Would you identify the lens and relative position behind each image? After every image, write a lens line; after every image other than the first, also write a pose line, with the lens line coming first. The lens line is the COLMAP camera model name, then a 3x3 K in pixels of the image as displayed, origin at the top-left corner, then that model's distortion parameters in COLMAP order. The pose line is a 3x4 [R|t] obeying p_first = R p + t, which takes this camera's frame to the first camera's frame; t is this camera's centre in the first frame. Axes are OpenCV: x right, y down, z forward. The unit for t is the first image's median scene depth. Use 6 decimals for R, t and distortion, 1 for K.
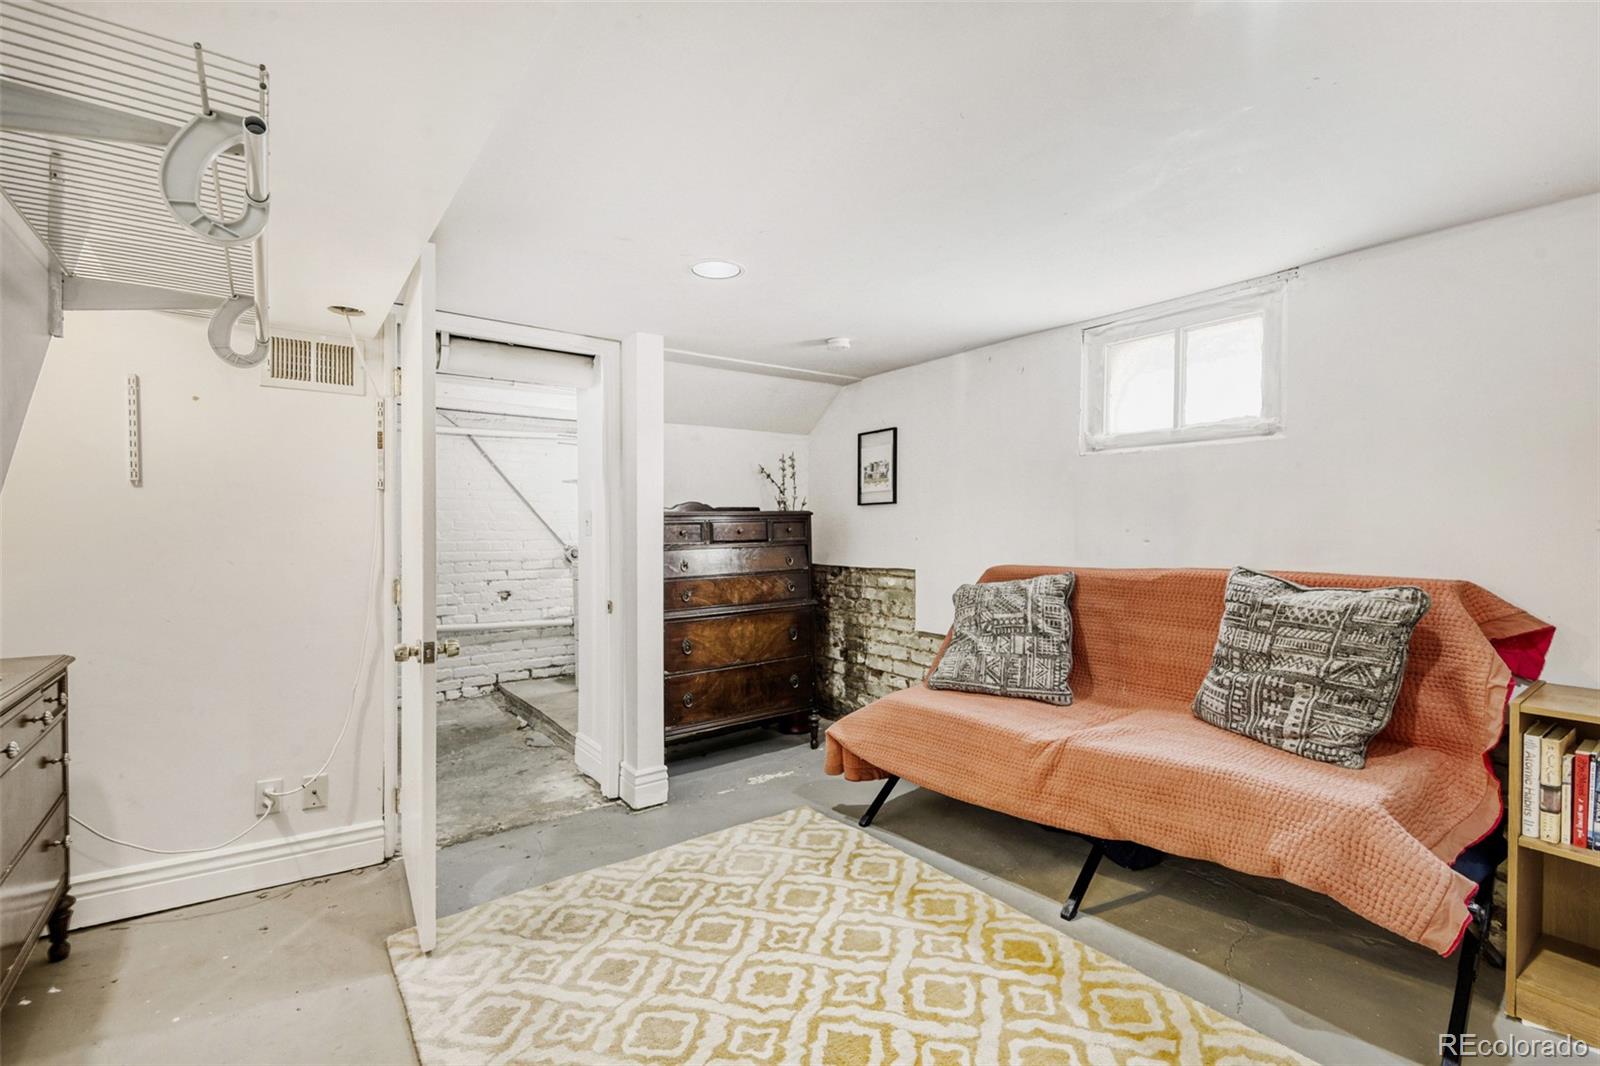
lens RADIAL K [[729.8, 0, 795.0], [0, 729.8, 548.3], [0, 0, 1]] dist [0.037818, -0.018522]
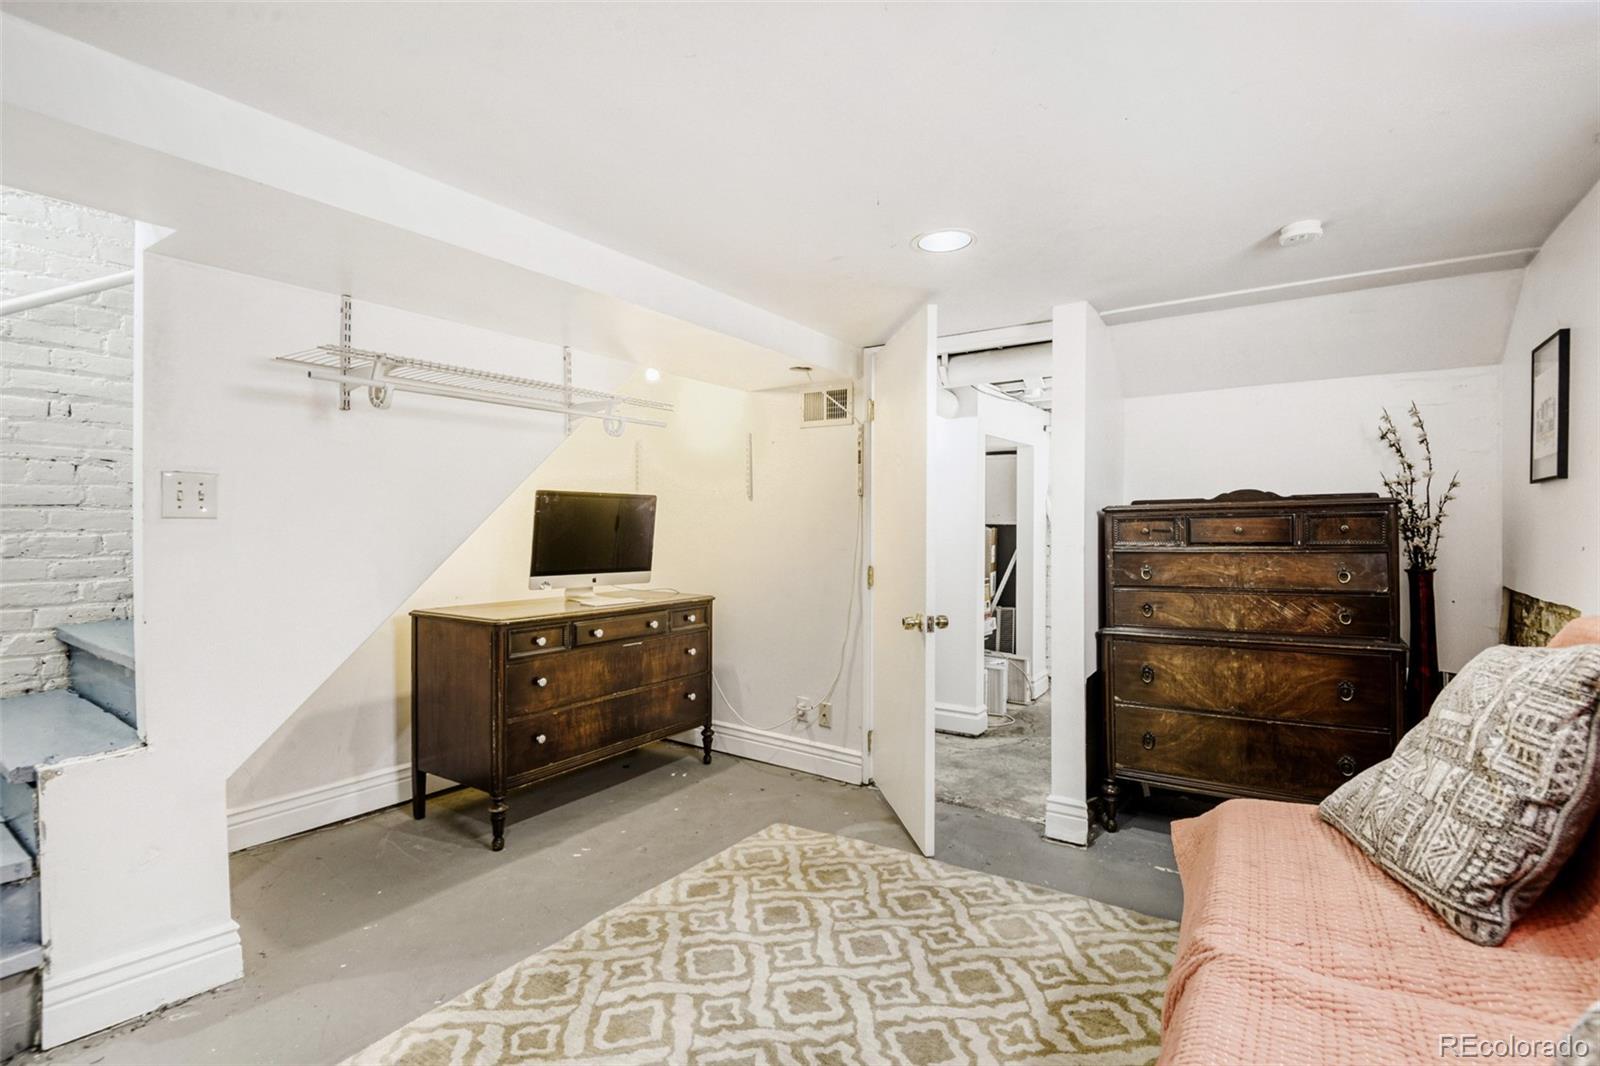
lens RADIAL K [[729.8, 0, 795.0], [0, 729.8, 548.3], [0, 0, 1]] dist [0.037818, -0.018522]
pose [[0.359082, 0.032875, -0.932727, 0.624721], [-0.024423, 0.999368, 0.025822, -0.019090], [0.932986, 0.013508, 0.359658, 0.466773]]
